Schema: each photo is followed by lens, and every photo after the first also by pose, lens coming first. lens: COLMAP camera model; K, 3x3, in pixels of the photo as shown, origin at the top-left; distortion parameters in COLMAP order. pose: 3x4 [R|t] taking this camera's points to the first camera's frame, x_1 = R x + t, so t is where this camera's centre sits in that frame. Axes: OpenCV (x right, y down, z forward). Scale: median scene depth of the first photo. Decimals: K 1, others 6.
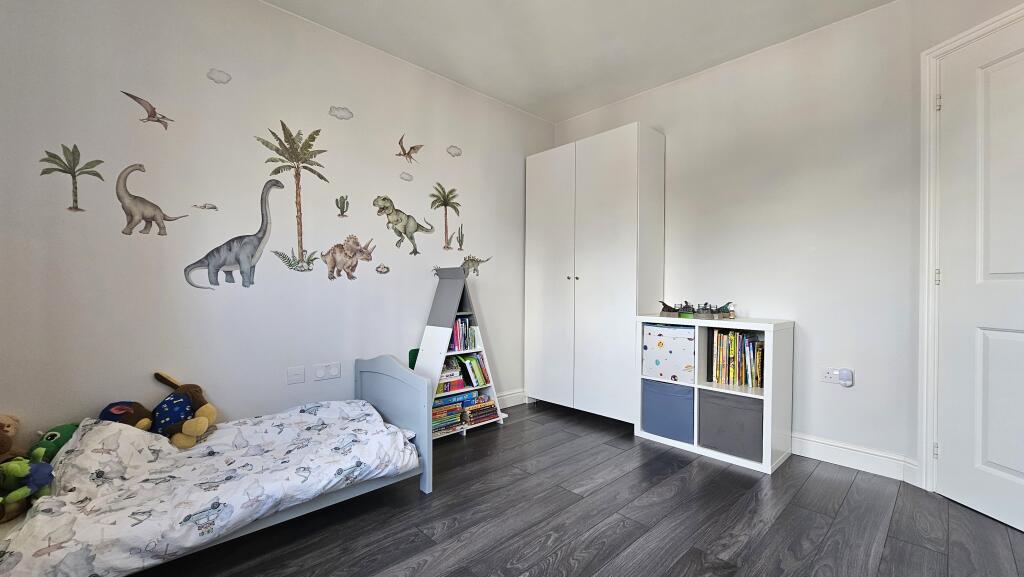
lens RADIAL K [[420.4, 0, 512.0], [0, 420.4, 288.5], [0, 0, 1]] dist [0.001217, -0.000095]
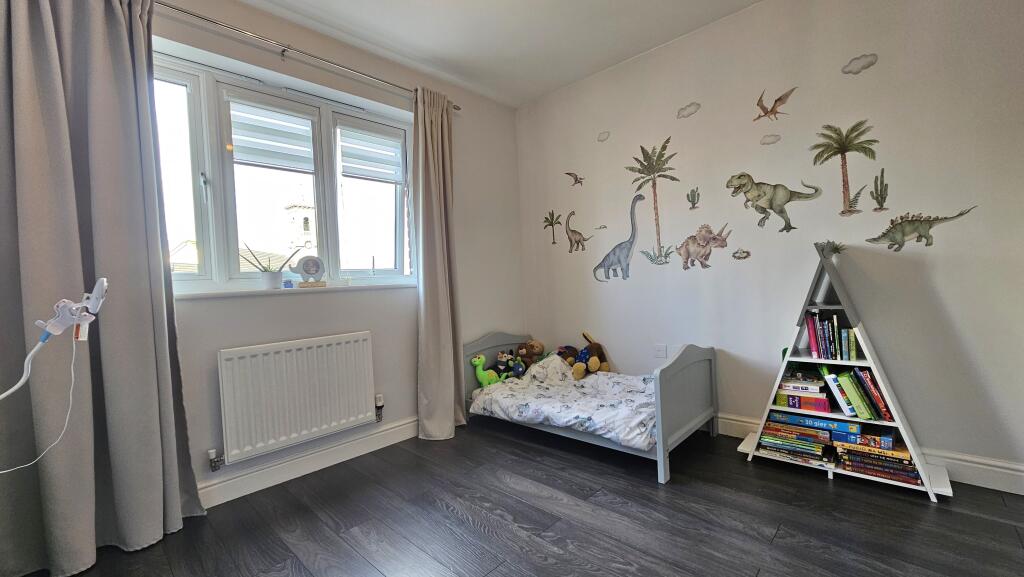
lens RADIAL K [[420.4, 0, 512.0], [0, 420.4, 288.5], [0, 0, 1]] dist [0.001217, -0.000095]
pose [[0.048691, 0.010003, -0.998764, 0.648371], [0.051412, 0.998599, 0.012508, -0.009646], [0.997490, -0.051958, 0.048108, 0.506514]]
